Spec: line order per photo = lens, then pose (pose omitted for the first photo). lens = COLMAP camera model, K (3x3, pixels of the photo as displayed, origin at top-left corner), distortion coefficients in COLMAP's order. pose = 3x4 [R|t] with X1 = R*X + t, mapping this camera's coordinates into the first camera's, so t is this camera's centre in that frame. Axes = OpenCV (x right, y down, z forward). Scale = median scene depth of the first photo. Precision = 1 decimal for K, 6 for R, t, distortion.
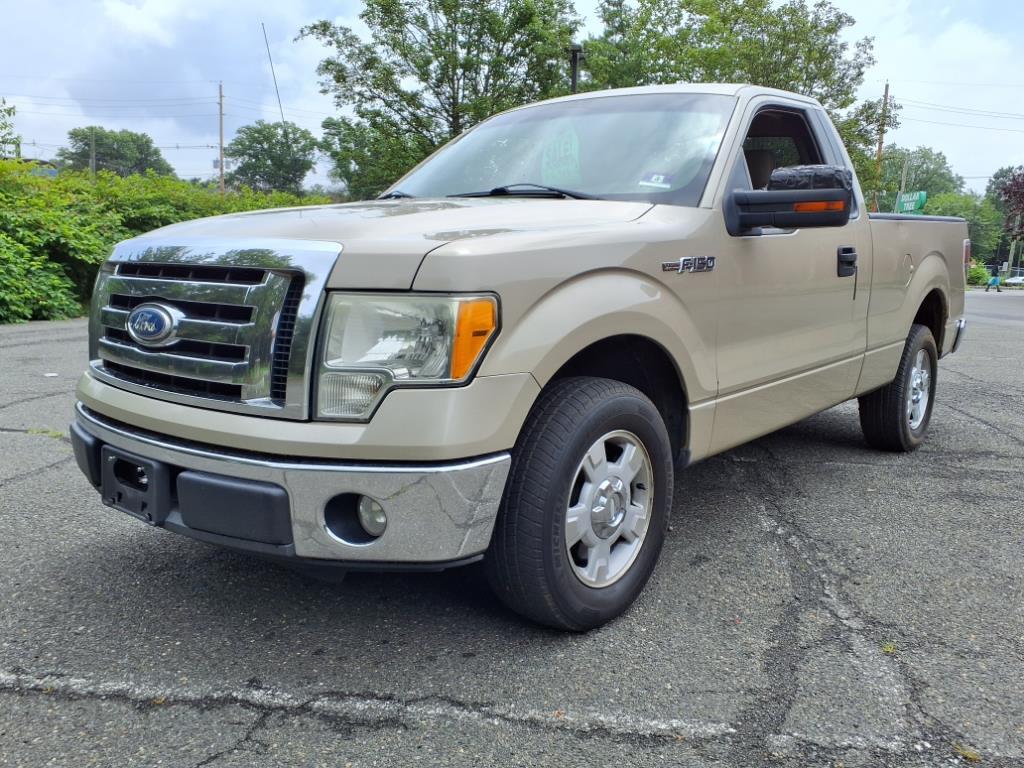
lens RADIAL K [[818.0, 0, 509.0], [0, 818.0, 379.5], [0, 0, 1]] dist [0.076617, -0.107131]
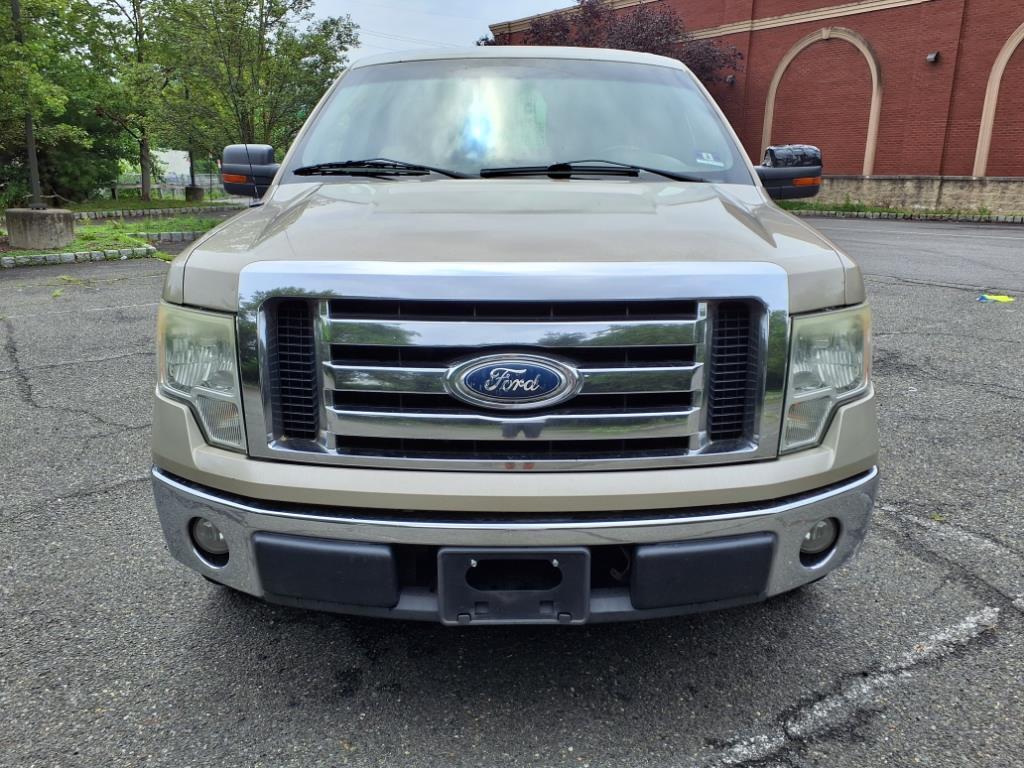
lens RADIAL K [[818.0, 0, 509.0], [0, 818.0, 379.5], [0, 0, 1]] dist [0.076617, -0.107131]
pose [[0.763376, -0.176928, 0.621252, -0.986226], [0.108049, 0.983182, 0.147235, -0.196537], [-0.636854, -0.045270, 0.769655, 0.446611]]
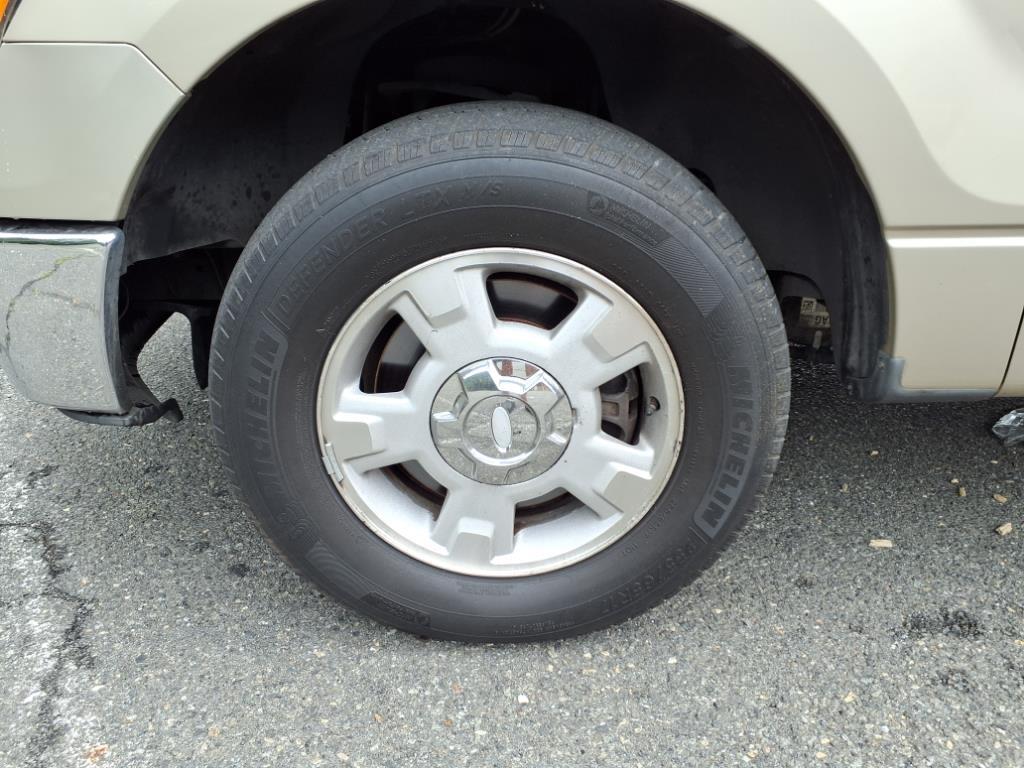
lens RADIAL K [[818.0, 0, 509.0], [0, 818.0, 379.5], [0, 0, 1]] dist [0.076617, -0.107131]
pose [[0.660821, 0.301848, -0.687171, 0.475436], [-0.115435, 0.945545, 0.304333, 0.002367], [0.741614, -0.121786, 0.659680, 0.820765]]
